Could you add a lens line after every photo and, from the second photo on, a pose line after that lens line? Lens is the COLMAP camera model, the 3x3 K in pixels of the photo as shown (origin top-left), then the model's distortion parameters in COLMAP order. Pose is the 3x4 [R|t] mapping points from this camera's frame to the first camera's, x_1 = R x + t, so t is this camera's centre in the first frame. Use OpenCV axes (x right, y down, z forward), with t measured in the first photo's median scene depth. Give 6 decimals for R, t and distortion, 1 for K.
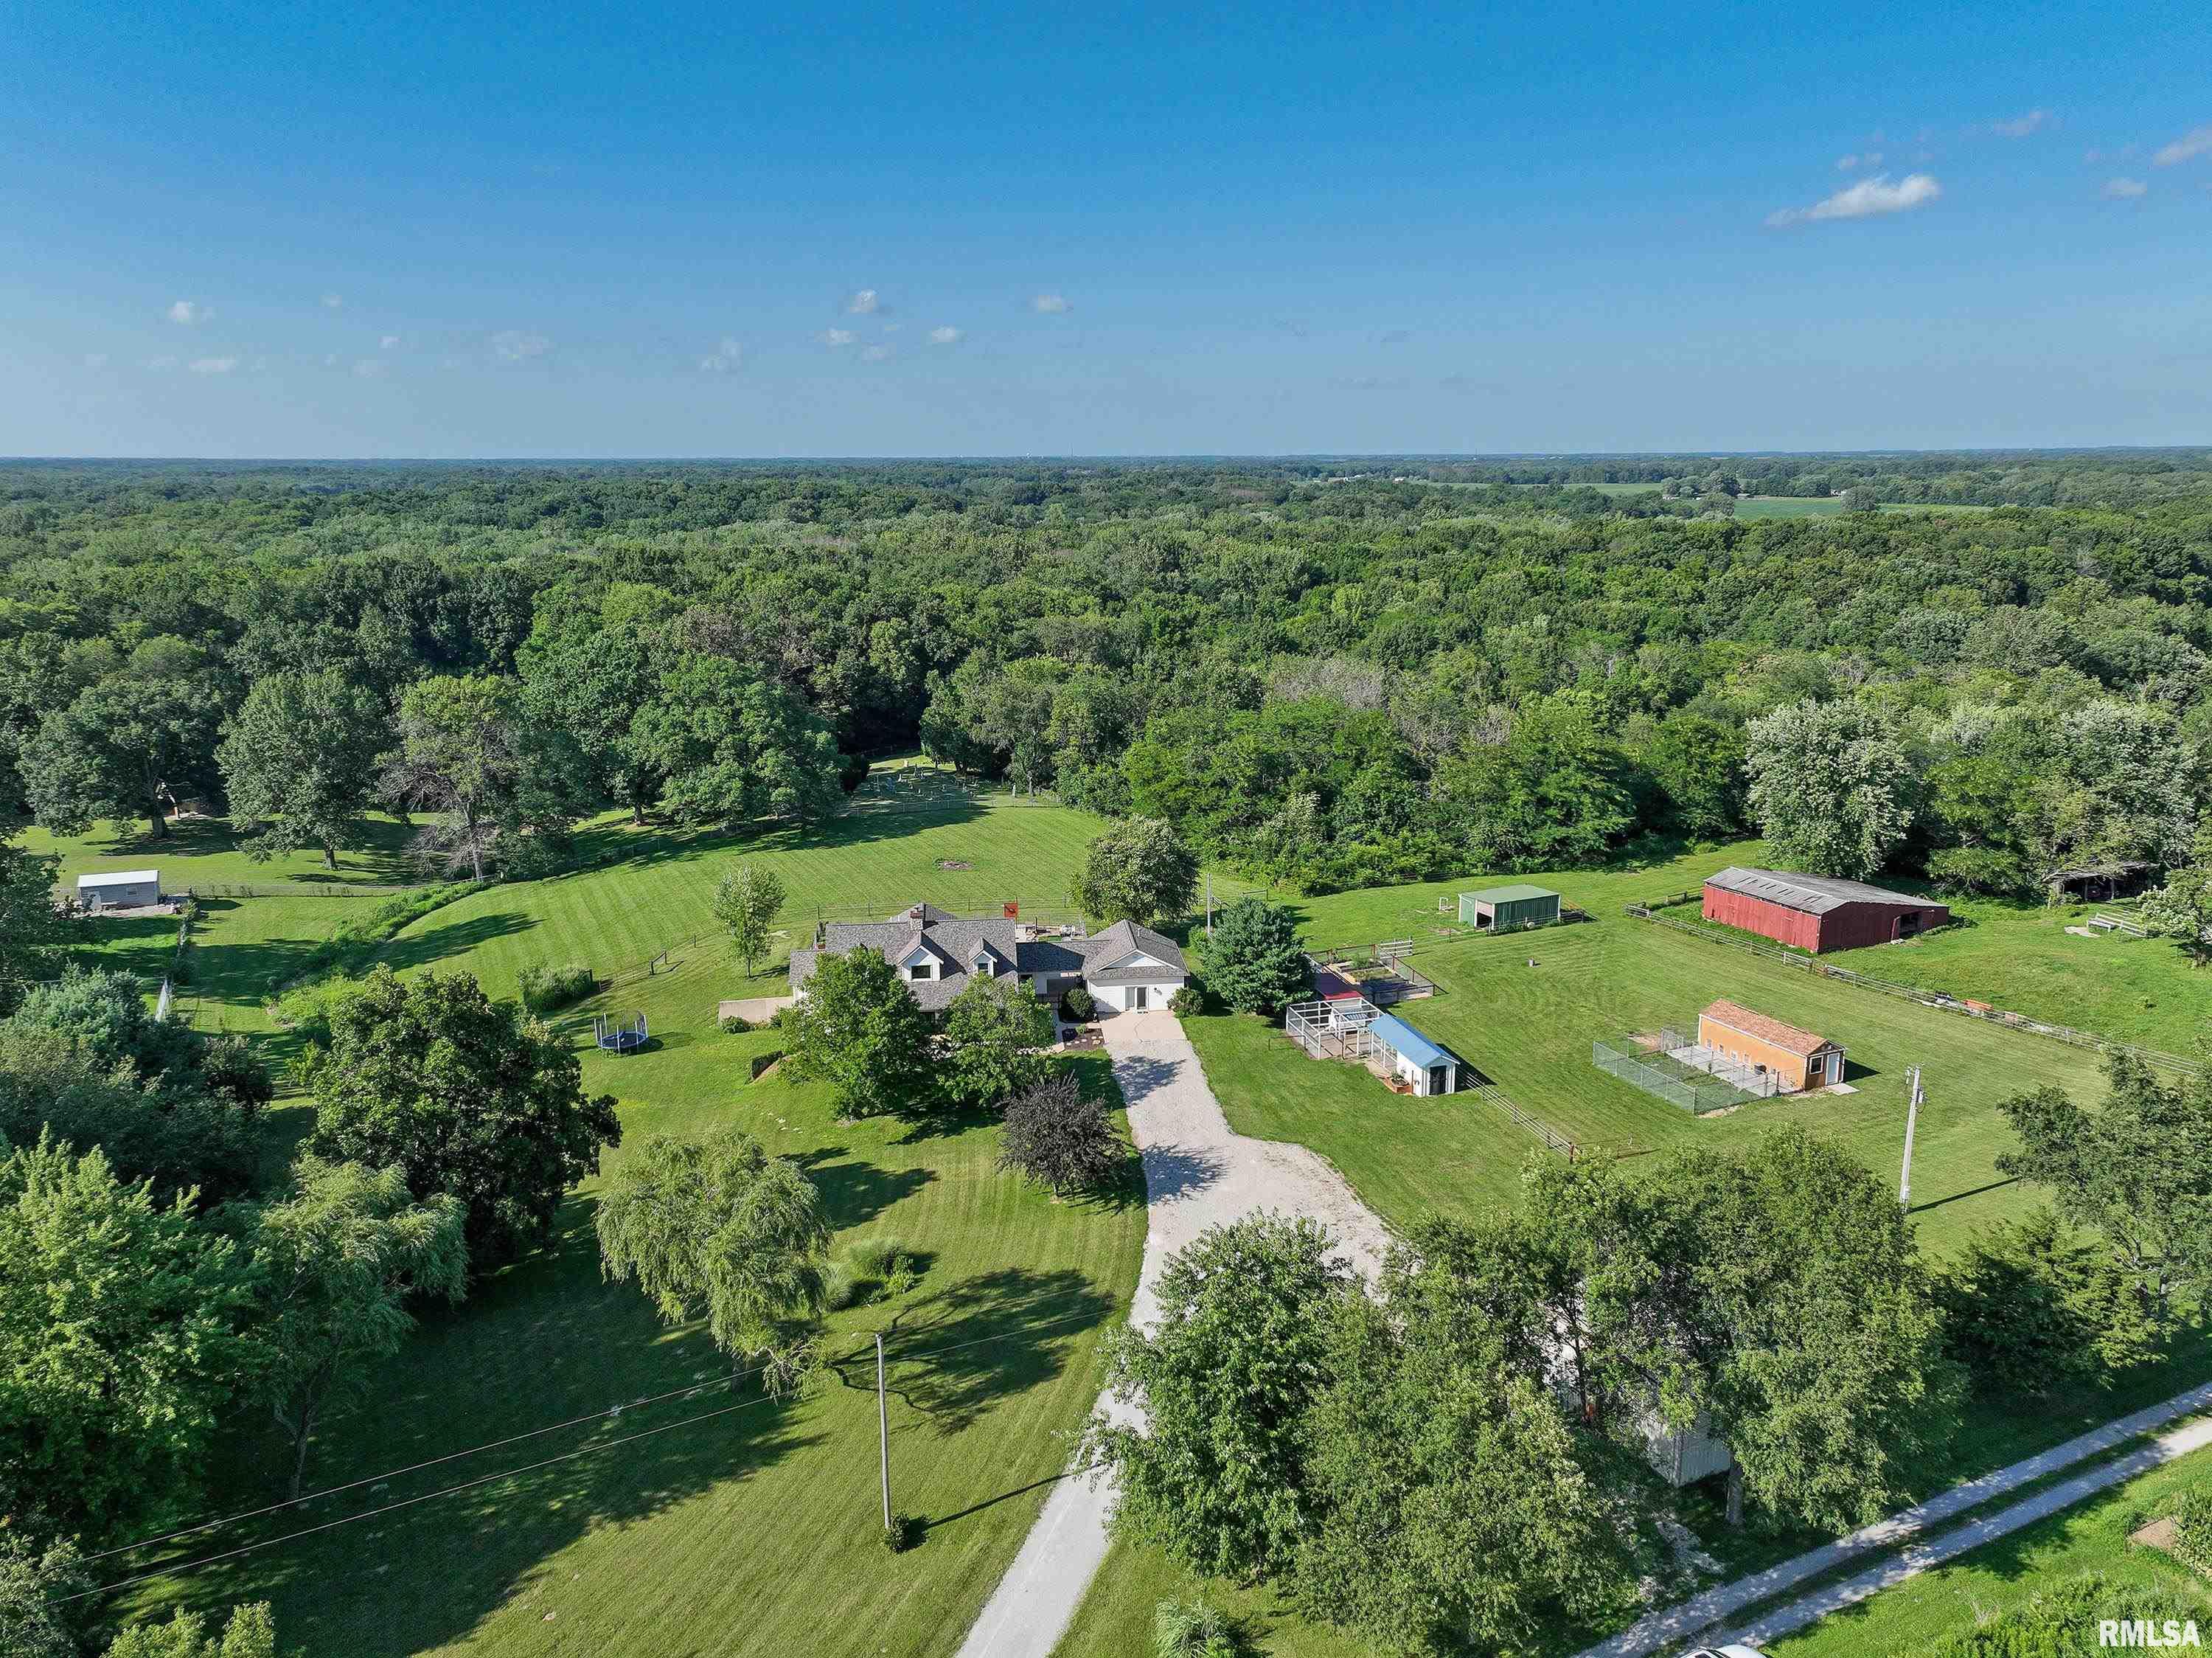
lens RADIAL K [[1588.5, 0, 1120.1], [0, 1588.5, 830.0], [0, 0, 1]] dist [0.002782, 0.039340]
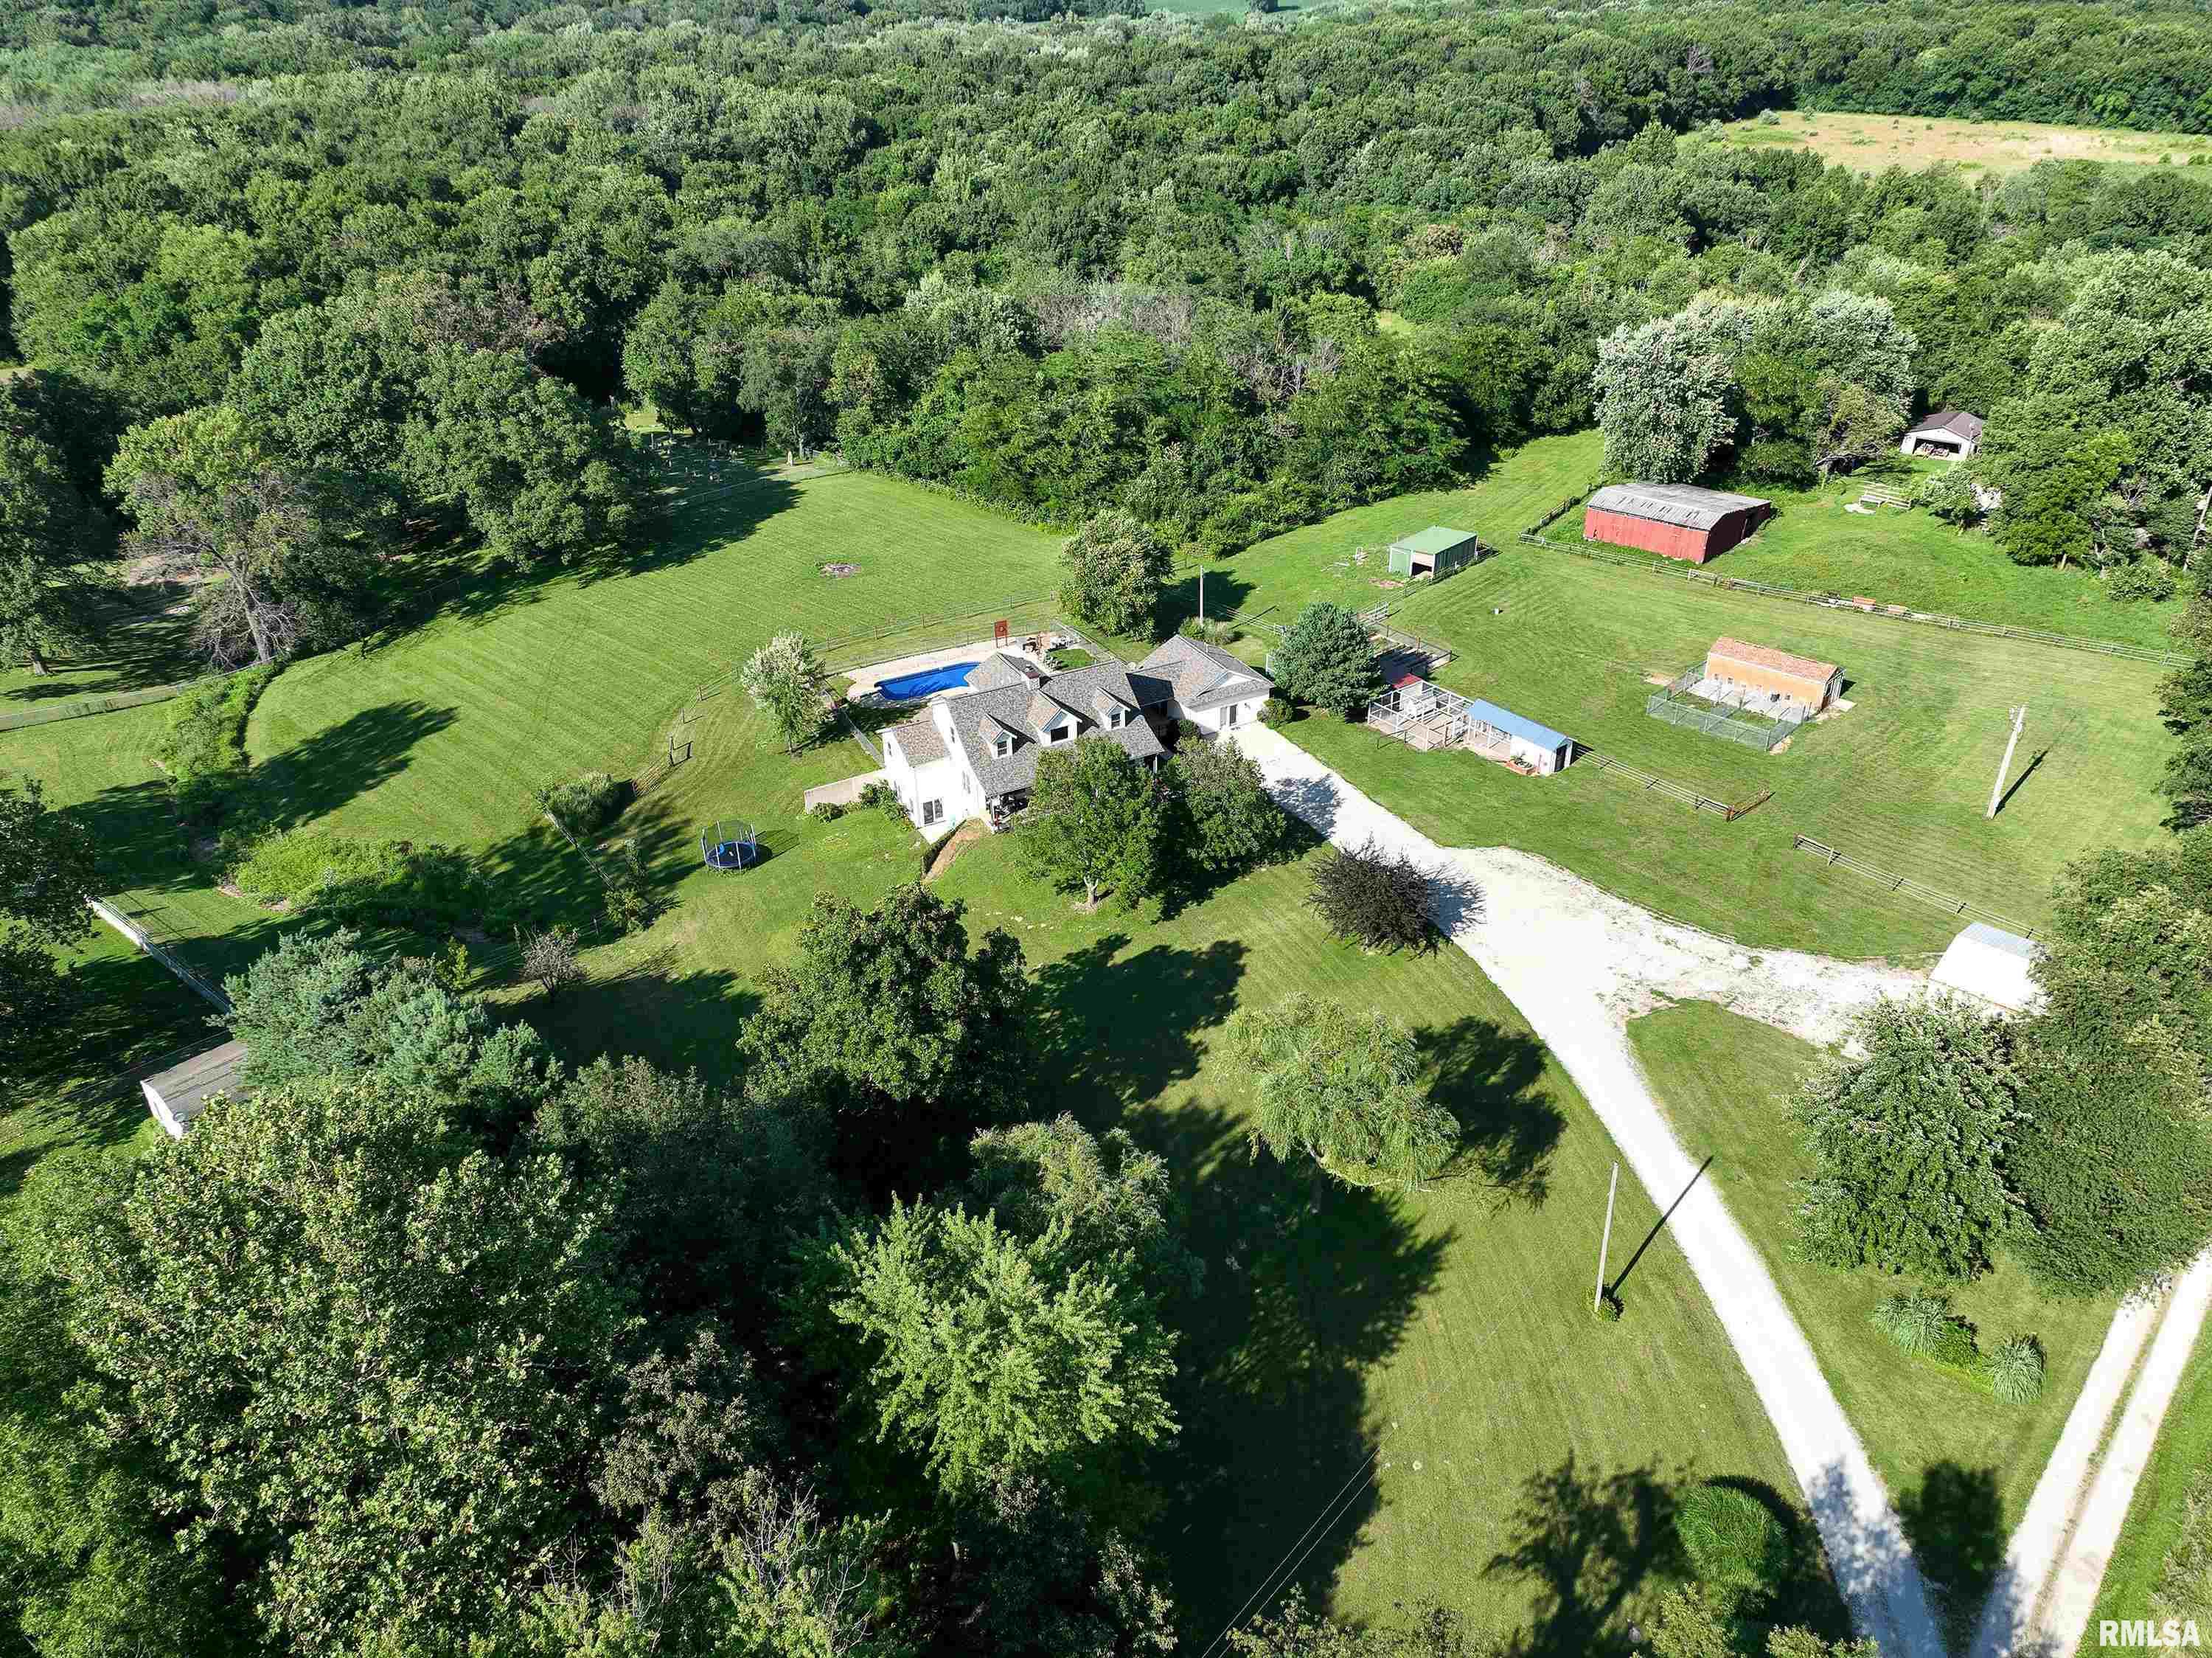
lens RADIAL K [[1588.5, 0, 1120.1], [0, 1588.5, 830.0], [0, 0, 1]] dist [0.002782, 0.039340]
pose [[0.925497, -0.193889, 0.325365, -0.426055], [0.092335, 0.948619, 0.302648, -0.149373], [-0.367328, -0.250058, 0.895847, 0.094015]]
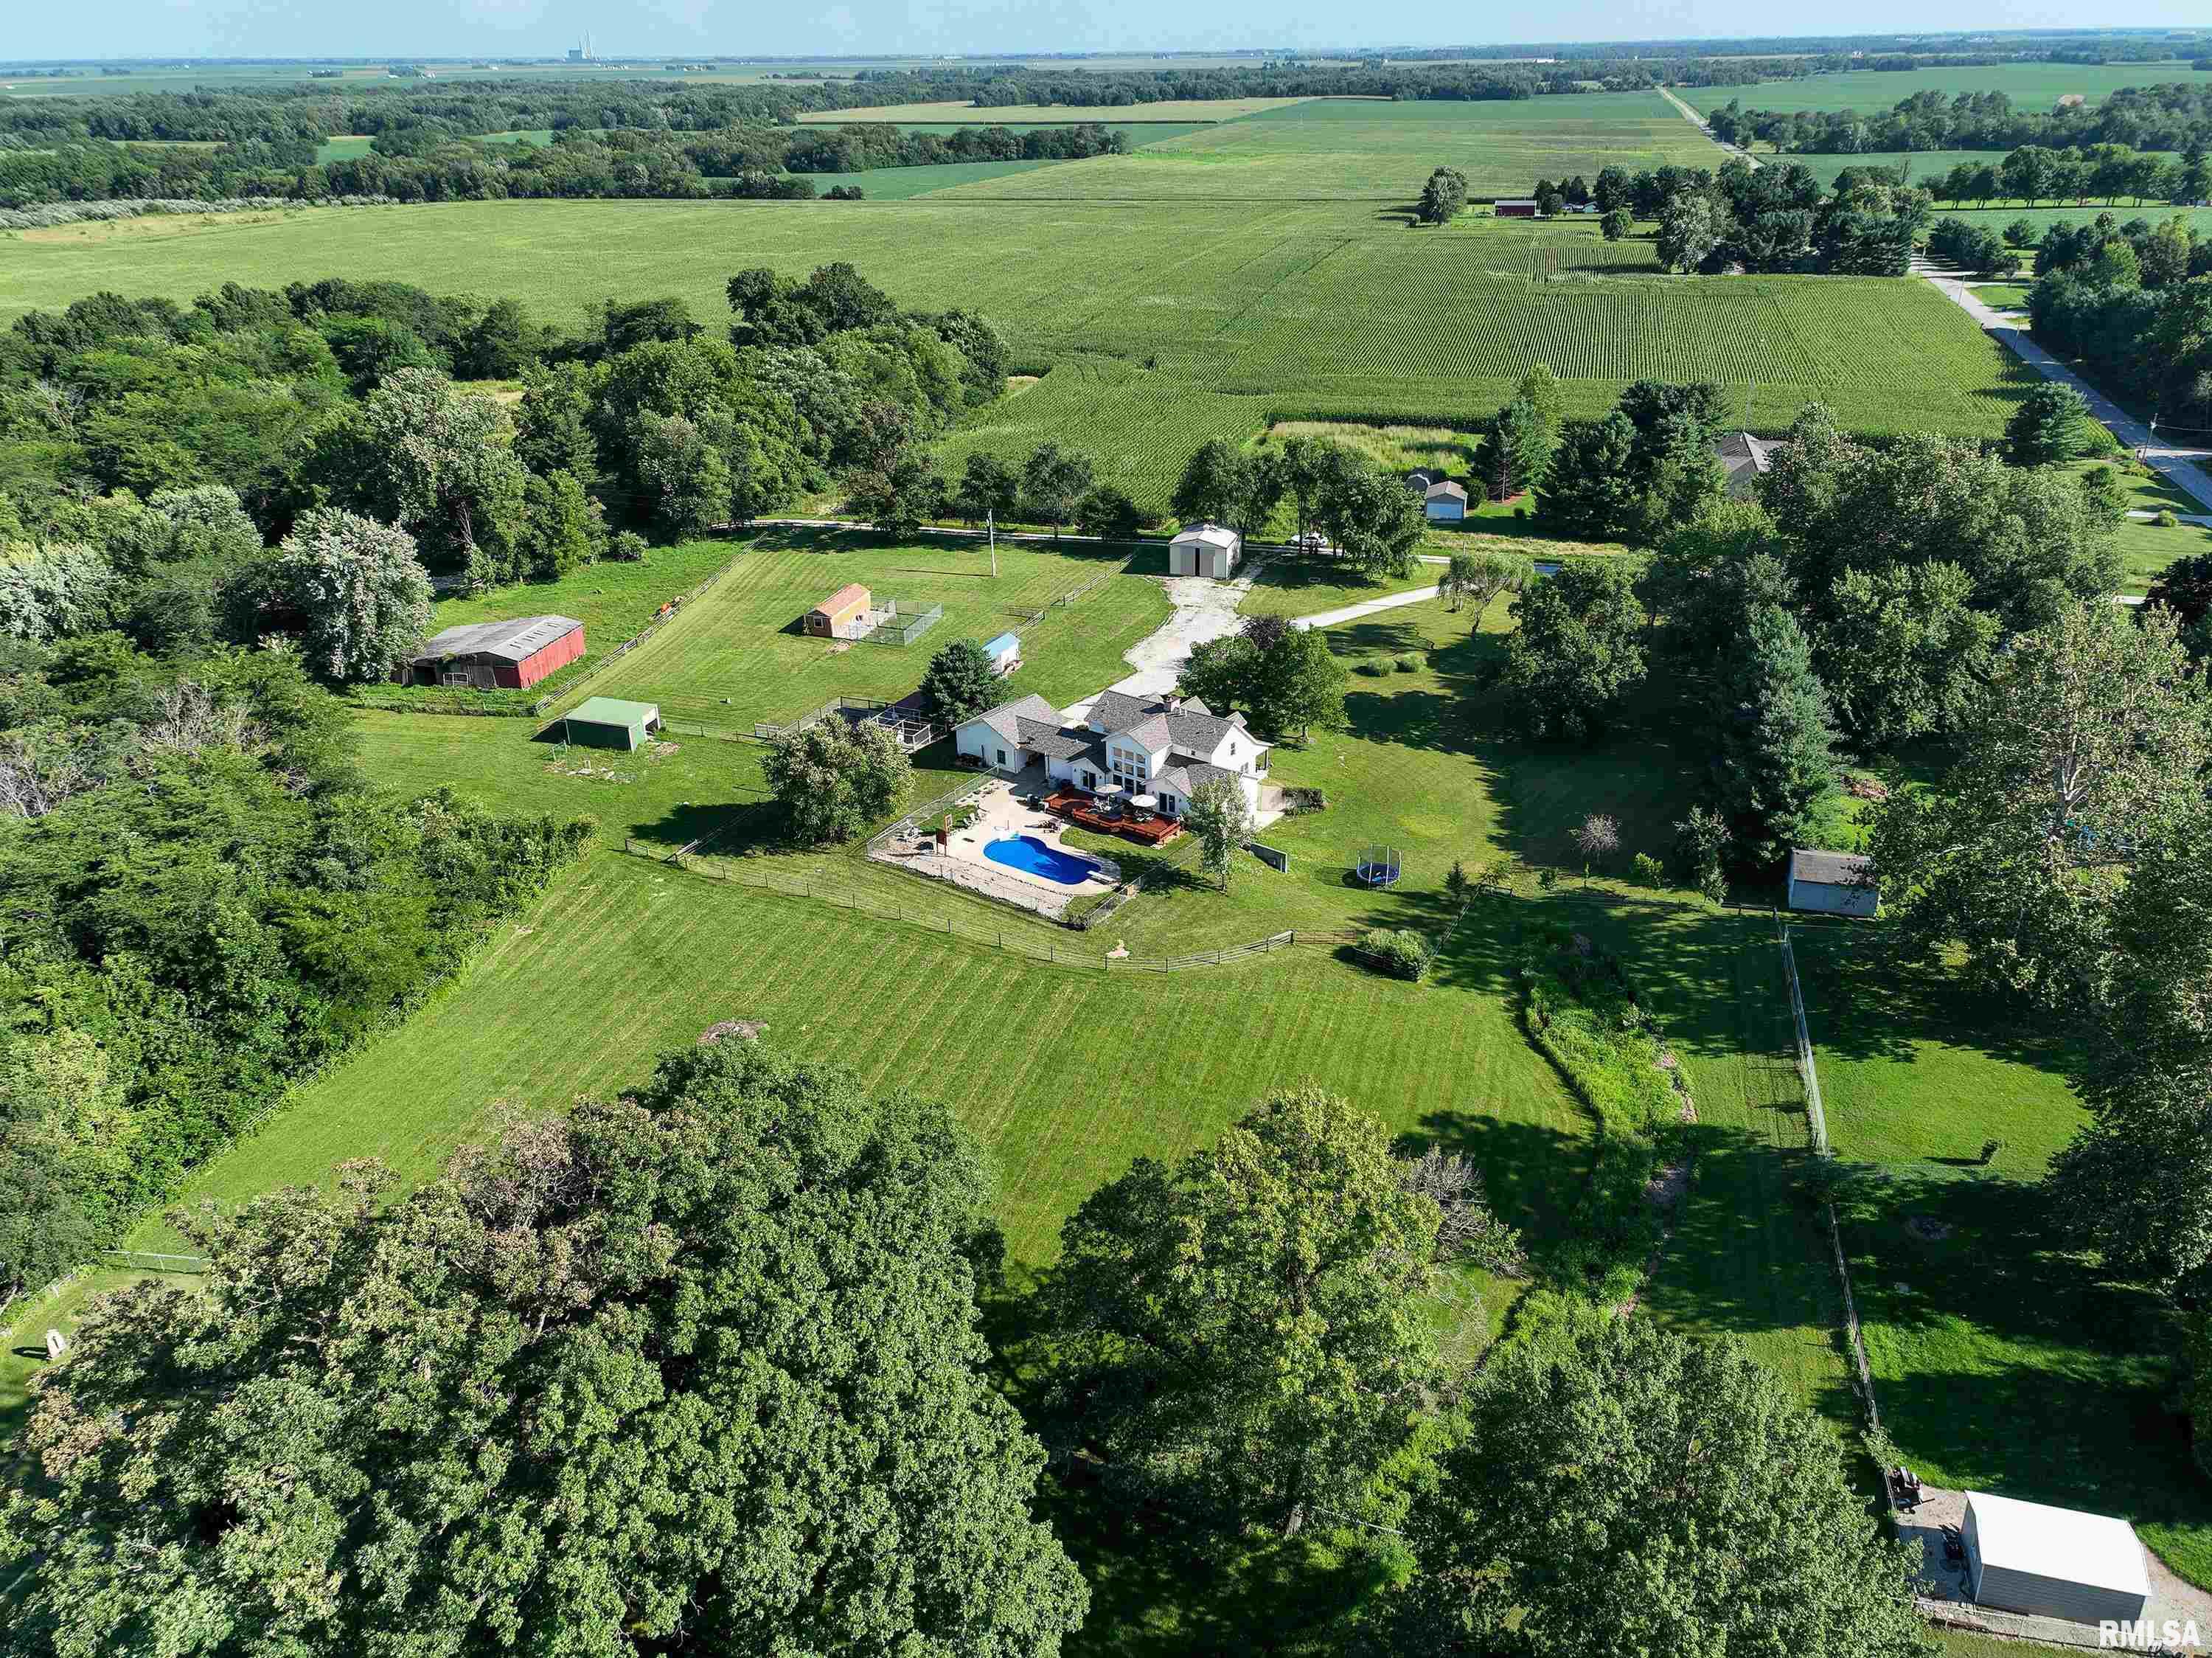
lens RADIAL K [[1588.5, 0, 1120.1], [0, 1588.5, 830.0], [0, 0, 1]] dist [0.002782, 0.039340]
pose [[-0.743932, -0.280447, 0.606559, -0.886628], [0.168588, 0.799553, 0.576449, -0.587630], [-0.646640, 0.531098, -0.547533, 1.799212]]
